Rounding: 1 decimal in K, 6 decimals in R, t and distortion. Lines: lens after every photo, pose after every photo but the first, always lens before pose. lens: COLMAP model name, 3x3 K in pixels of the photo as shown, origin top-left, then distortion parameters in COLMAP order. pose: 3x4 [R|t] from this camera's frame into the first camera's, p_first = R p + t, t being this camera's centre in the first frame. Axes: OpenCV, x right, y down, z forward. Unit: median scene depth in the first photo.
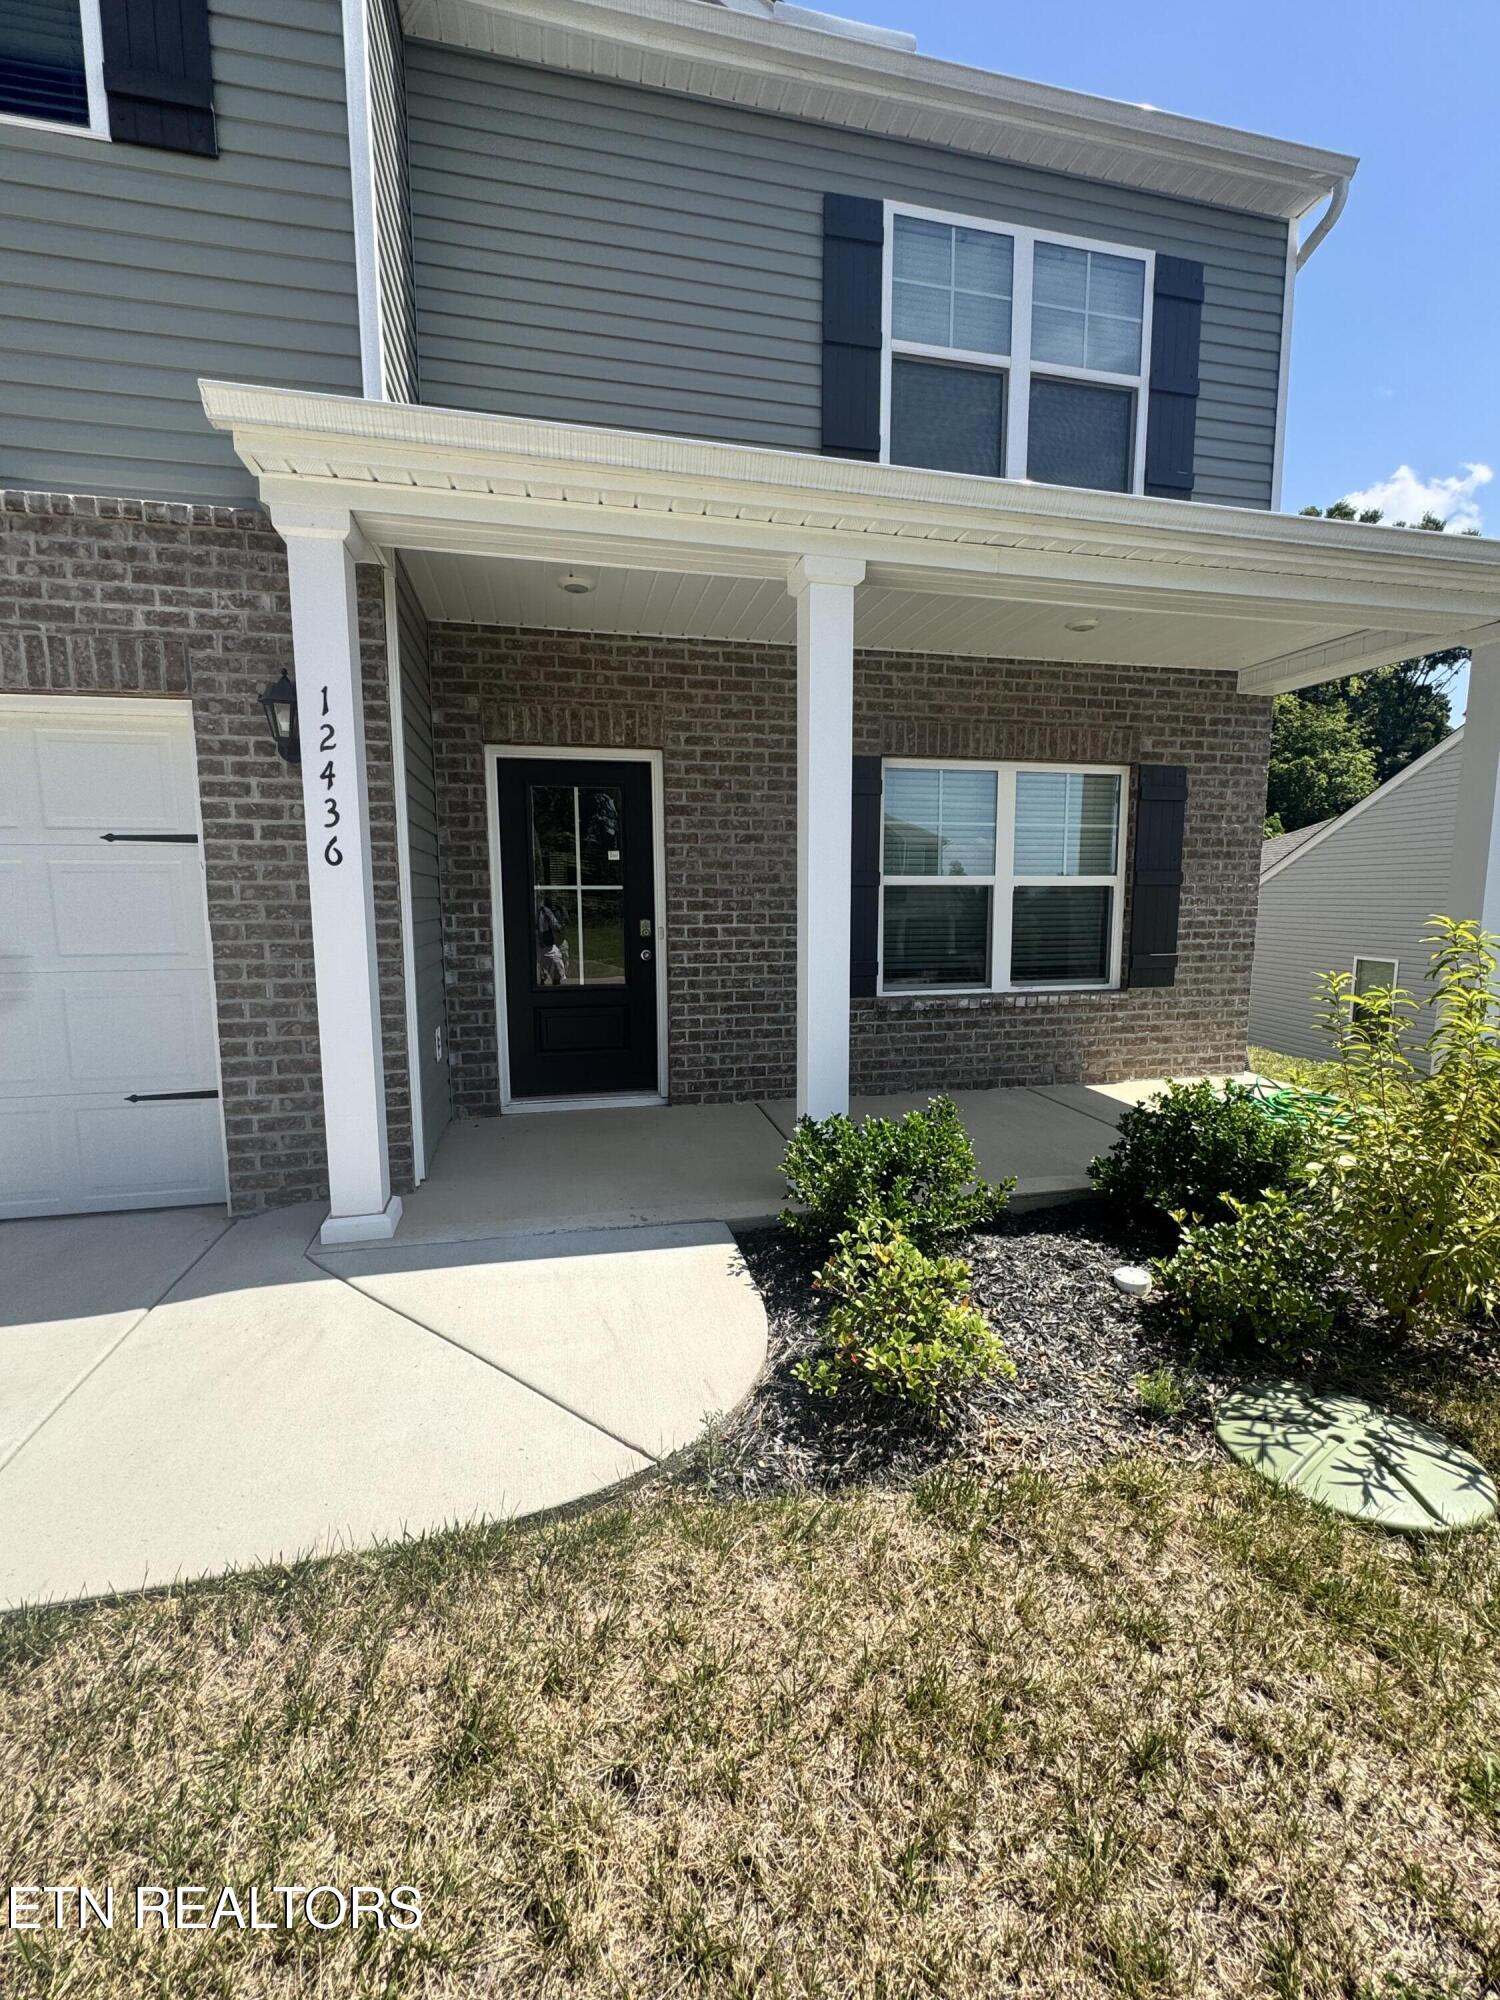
lens RADIAL K [[848.8, 0, 750.0], [0, 848.8, 1000.0], [0, 0, 1]] dist [0.001575, 0.000339]
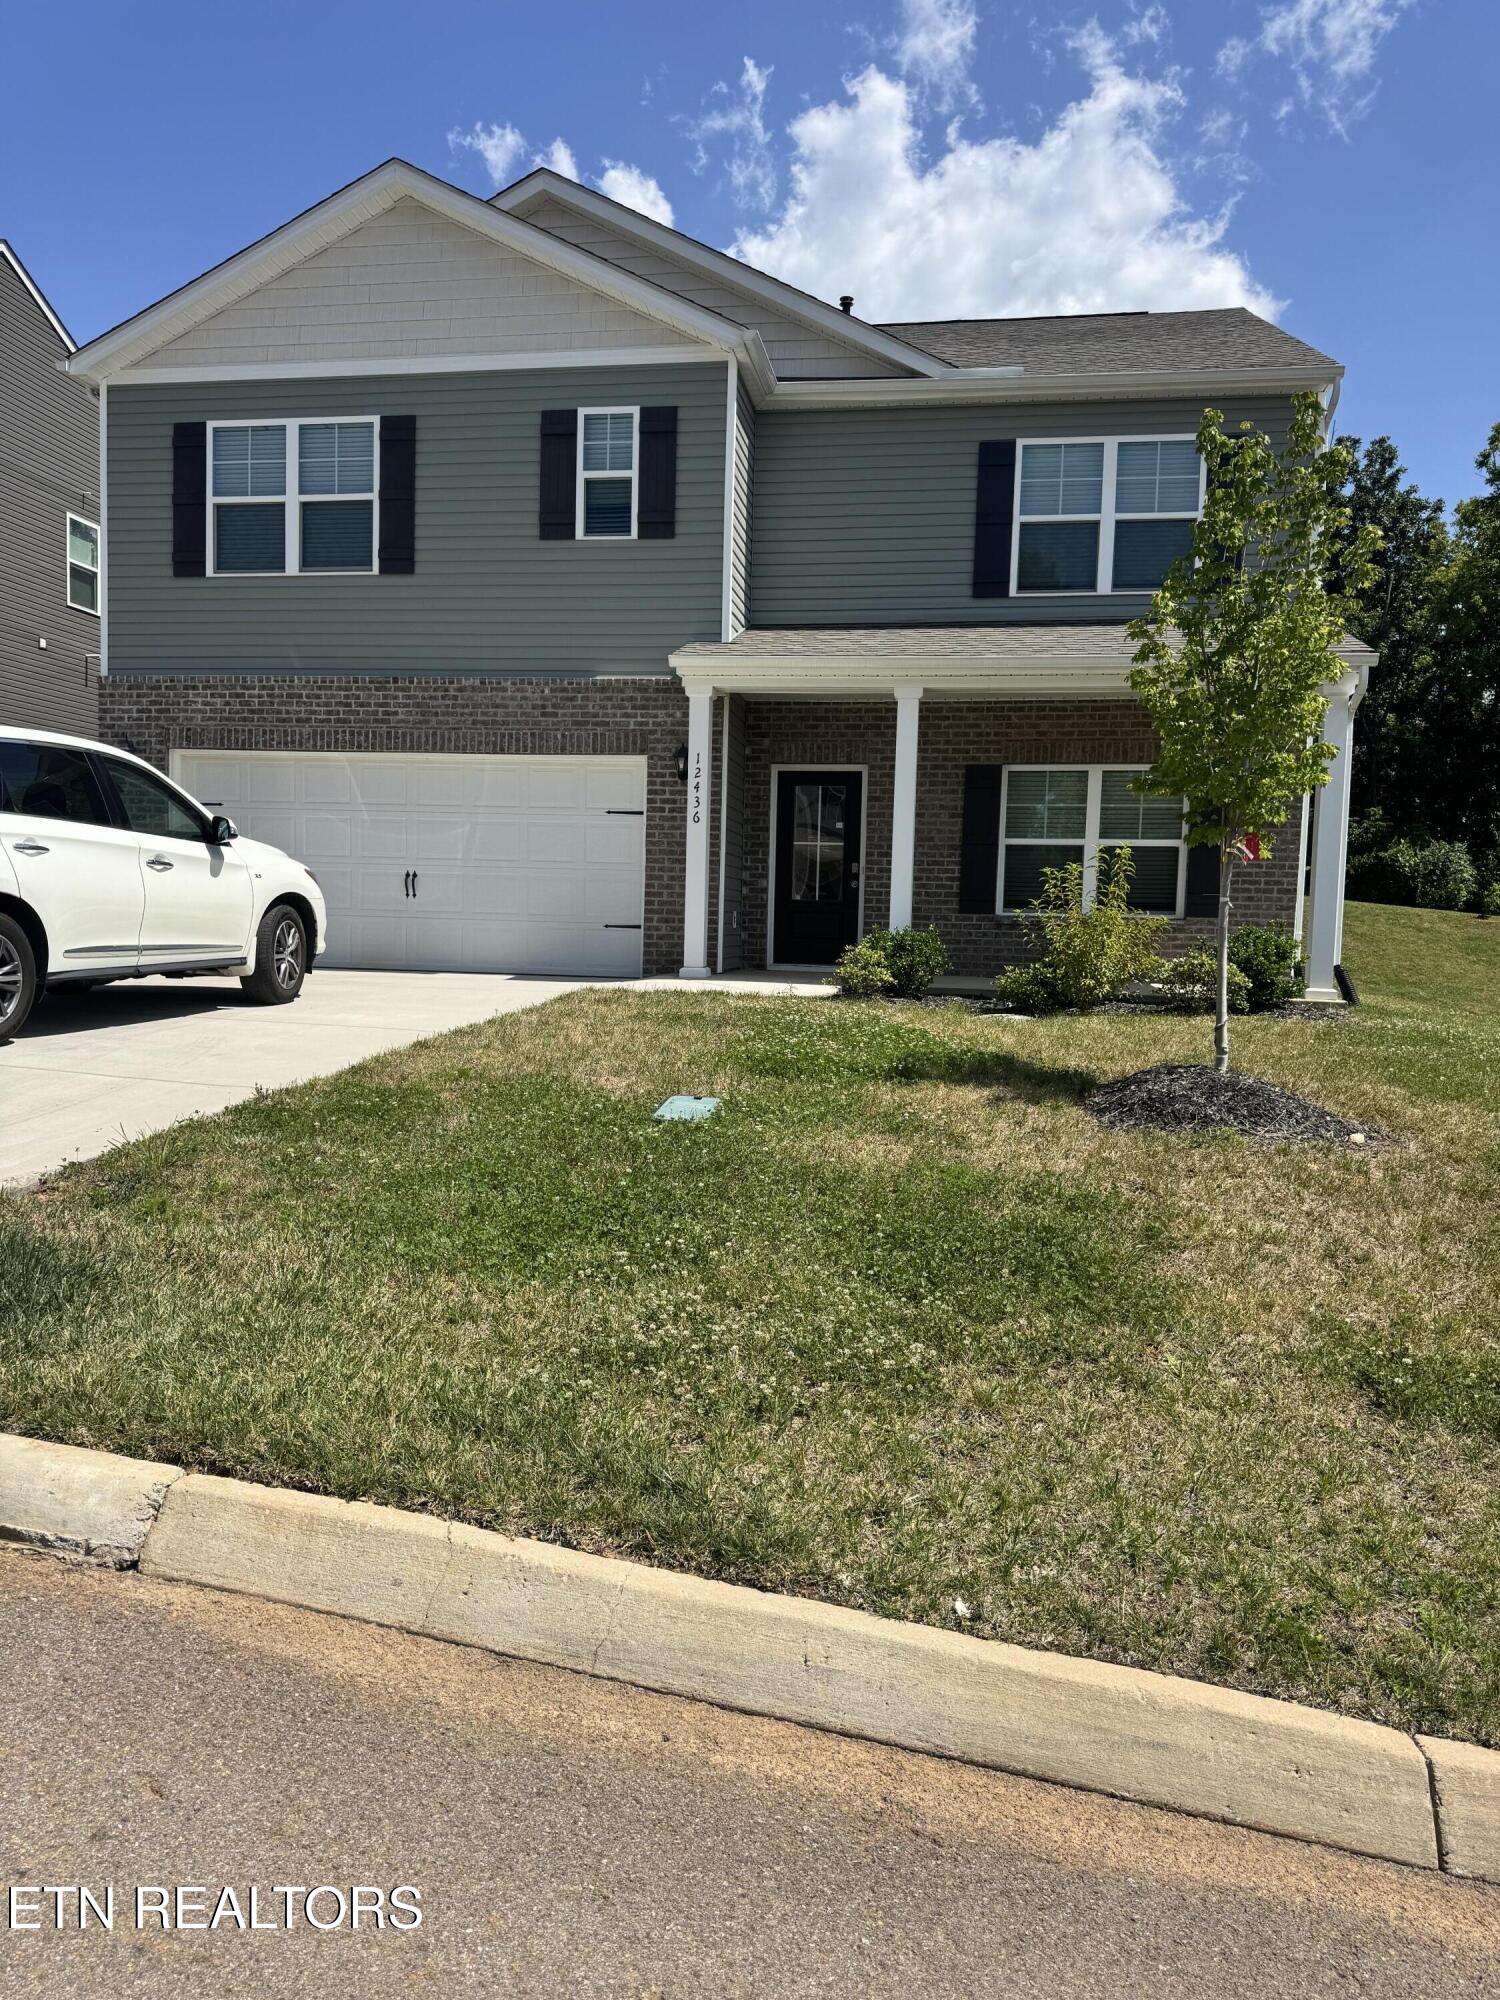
lens RADIAL K [[1396.7, 0, 750.0], [0, 1396.7, 1000.0], [0, 0, 1]] dist [0.122225, -0.000919]
pose [[0.925912, 0.049090, -0.374536, 1.099752], [-0.075783, 0.995501, -0.056868, 0.523641], [0.370060, 0.081038, 0.925467, -2.434607]]
